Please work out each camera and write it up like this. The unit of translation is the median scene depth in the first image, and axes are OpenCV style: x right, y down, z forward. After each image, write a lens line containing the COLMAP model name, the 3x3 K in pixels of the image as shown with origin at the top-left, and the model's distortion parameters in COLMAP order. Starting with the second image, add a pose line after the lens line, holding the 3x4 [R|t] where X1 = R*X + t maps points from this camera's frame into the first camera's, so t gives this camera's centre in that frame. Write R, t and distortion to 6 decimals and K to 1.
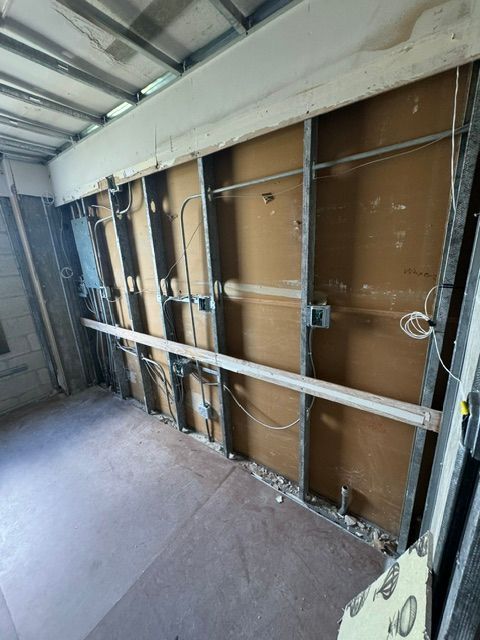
lens RADIAL K [[255.4, 0, 240.0], [0, 255.4, 320.0], [0, 0, 1]] dist [-0.002324, -0.000246]
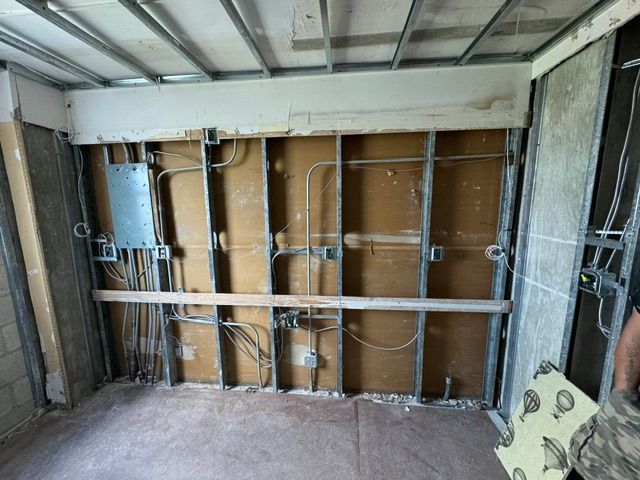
lens RADIAL K [[255.4, 0, 320.0], [0, 255.4, 240.0], [0, 0, 1]] dist [-0.002324, -0.000246]
pose [[0.859654, -0.037660, 0.509486, -0.704453], [0.108647, 0.987943, -0.110293, -0.001519], [-0.499189, 0.150168, 0.853381, 0.046003]]
